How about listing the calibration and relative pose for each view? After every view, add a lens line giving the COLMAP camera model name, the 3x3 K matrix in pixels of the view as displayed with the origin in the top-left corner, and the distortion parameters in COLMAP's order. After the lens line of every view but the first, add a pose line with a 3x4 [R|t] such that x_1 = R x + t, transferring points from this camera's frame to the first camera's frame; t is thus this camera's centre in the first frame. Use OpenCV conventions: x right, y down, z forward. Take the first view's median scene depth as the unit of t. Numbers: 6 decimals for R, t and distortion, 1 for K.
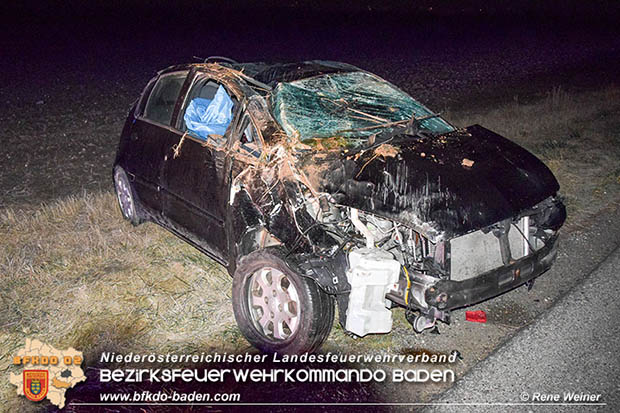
lens RADIAL K [[480.9, 0, 315.7], [0, 480.9, 208.6], [0, 0, 1]] dist [-0.048626, 0.004570]
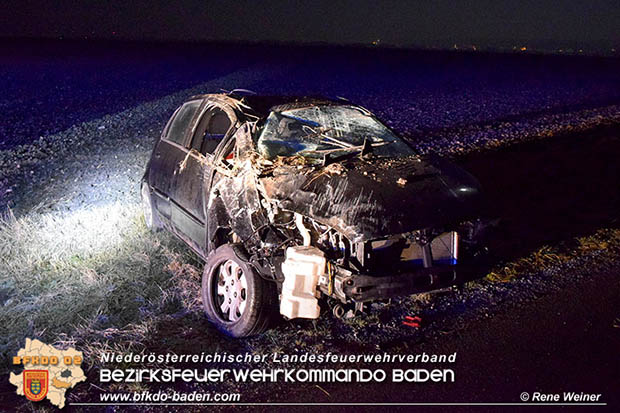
lens RADIAL K [[480.9, 0, 304.7], [0, 480.9, 202.9], [0, 0, 1]] dist [-0.048626, 0.004570]
pose [[0.992039, 0.055677, -0.112957, 0.219283], [-0.064879, 0.994722, -0.079494, 0.064307], [0.107935, 0.086190, 0.990415, -0.180084]]
